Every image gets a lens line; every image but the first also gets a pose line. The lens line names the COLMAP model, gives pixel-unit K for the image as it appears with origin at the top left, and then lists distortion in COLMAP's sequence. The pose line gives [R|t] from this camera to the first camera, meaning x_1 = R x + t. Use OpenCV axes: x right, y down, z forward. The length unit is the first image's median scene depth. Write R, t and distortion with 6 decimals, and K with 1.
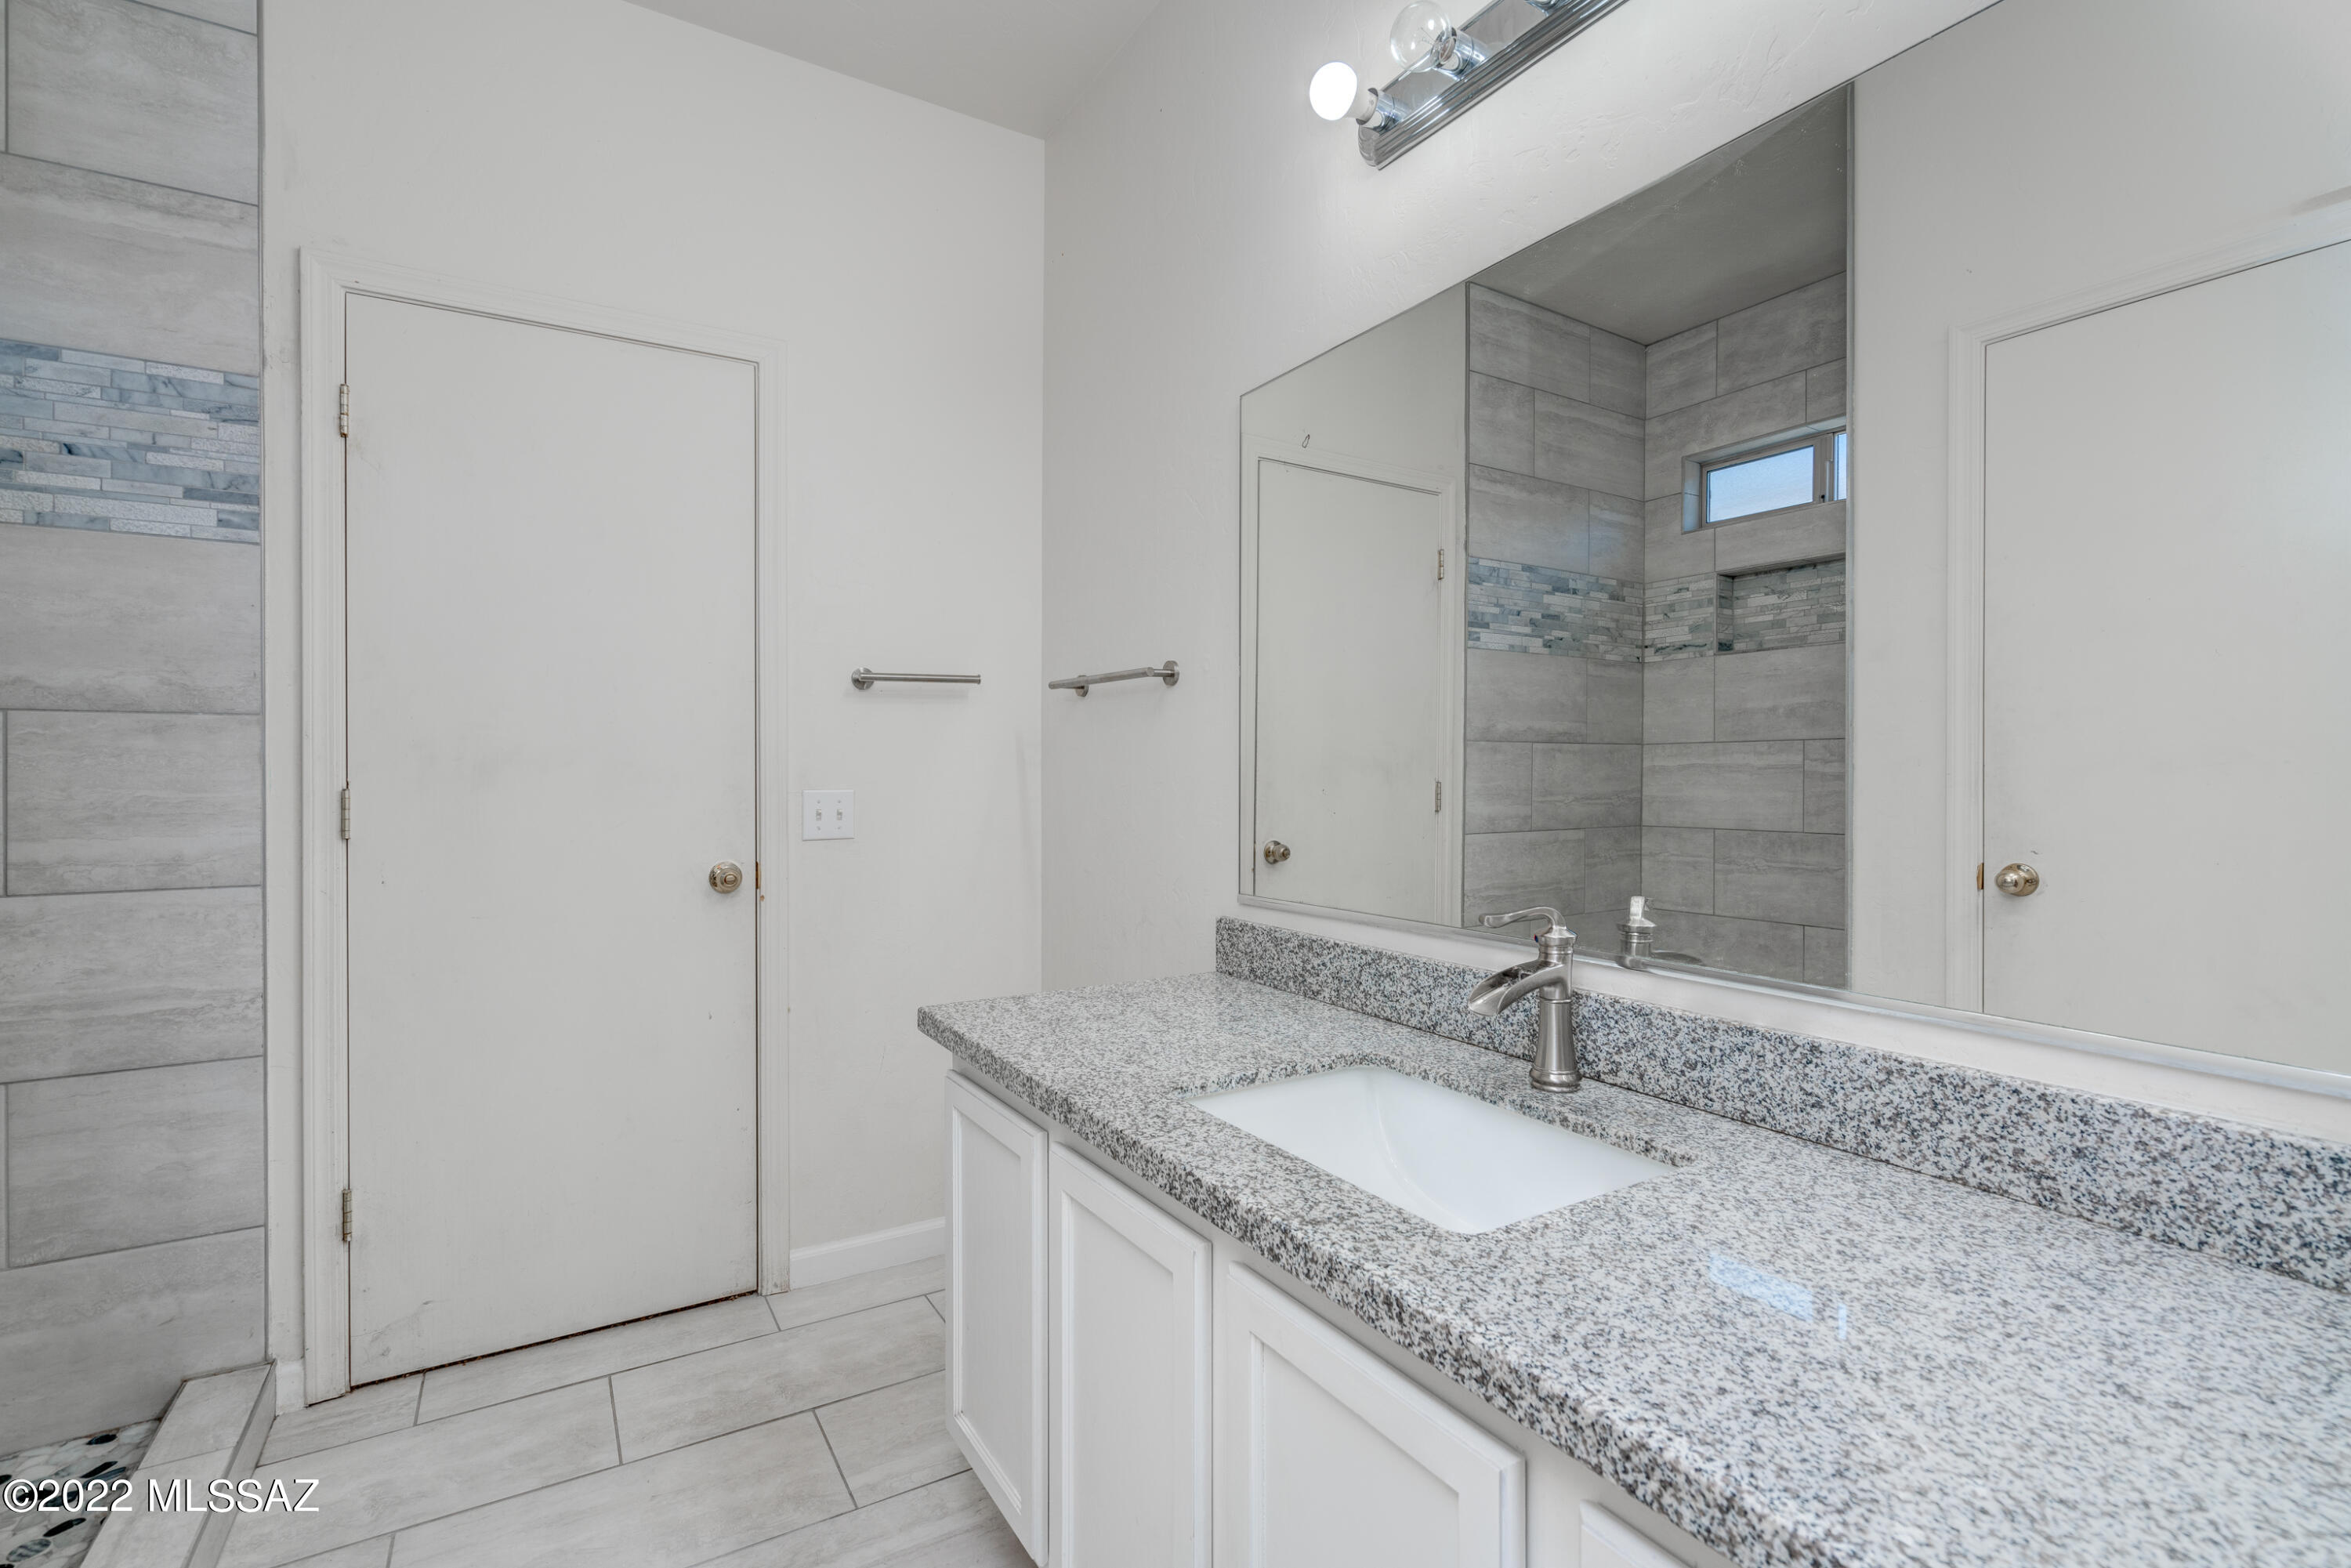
lens RADIAL K [[1055.0, 0, 1174.1], [0, 1055.0, 782.0], [0, 0, 1]] dist [-0.009533, 0.004145]
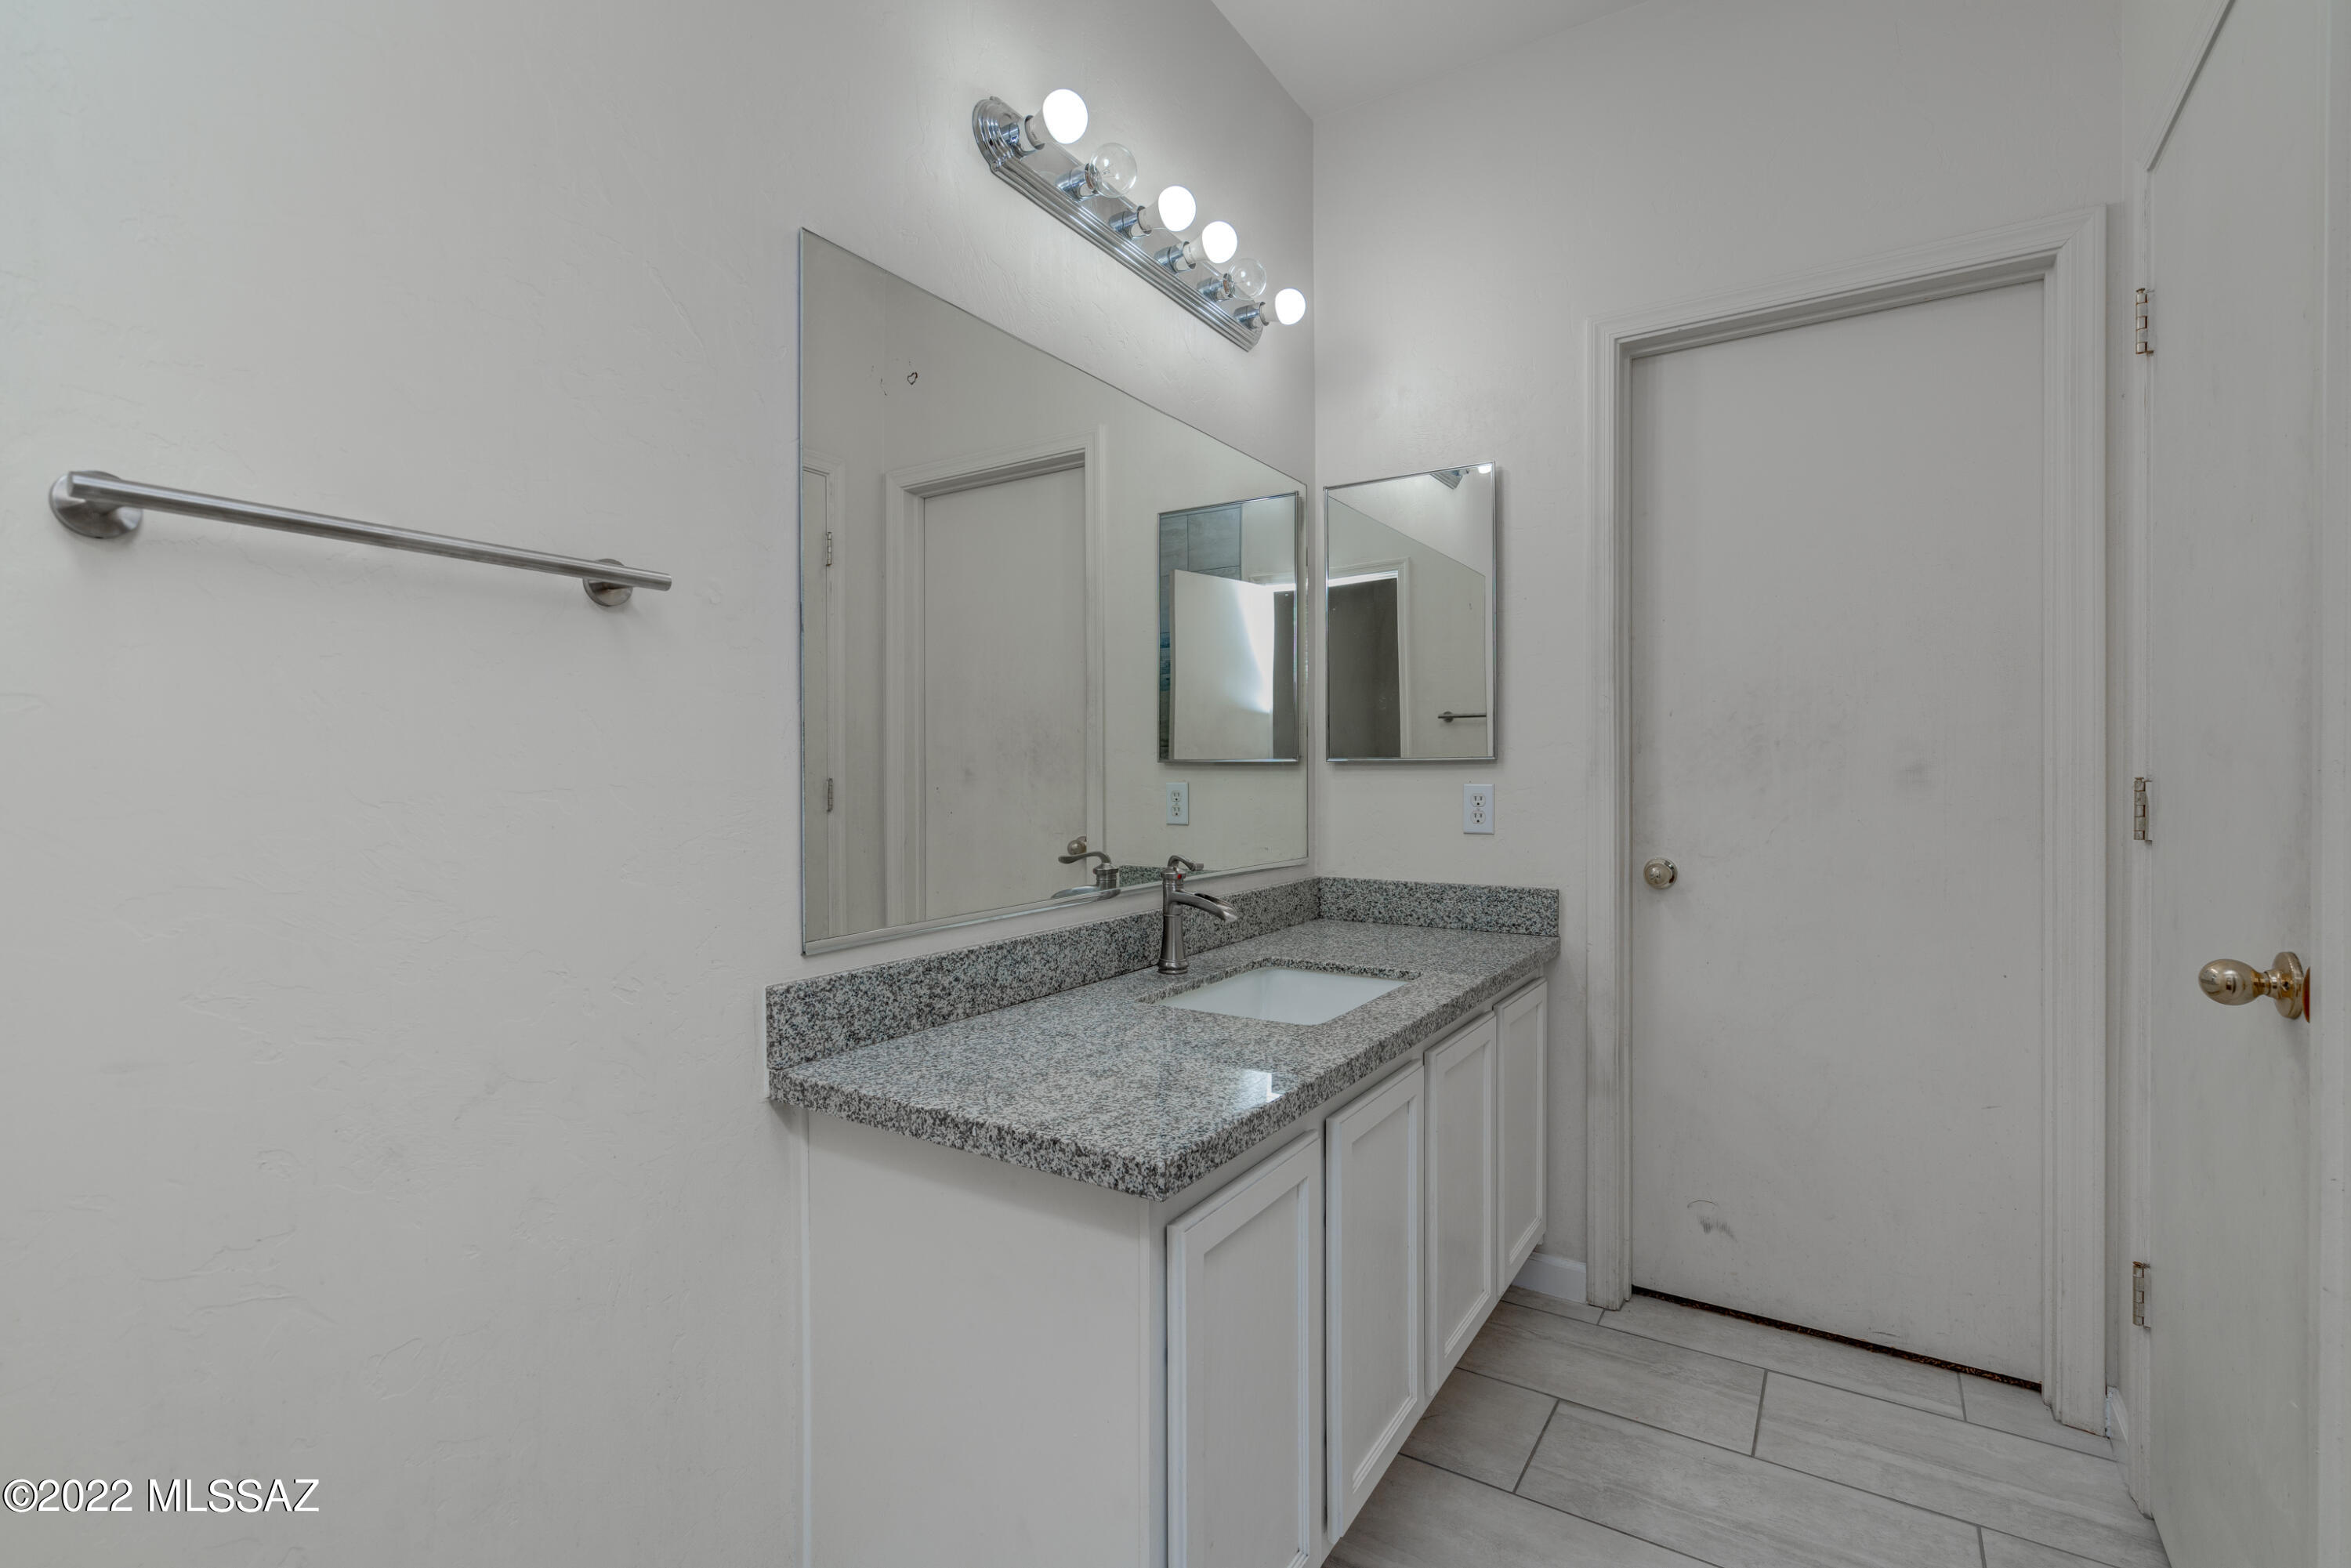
lens RADIAL K [[1055.0, 0, 1176.3], [0, 1055.0, 774.0], [0, 0, 1]] dist [-0.009533, 0.004145]
pose [[-0.424141, -0.005013, 0.905582, -0.781392], [0.009702, 0.999902, 0.010079, -0.013765], [-0.905544, 0.013061, -0.424051, 1.230096]]
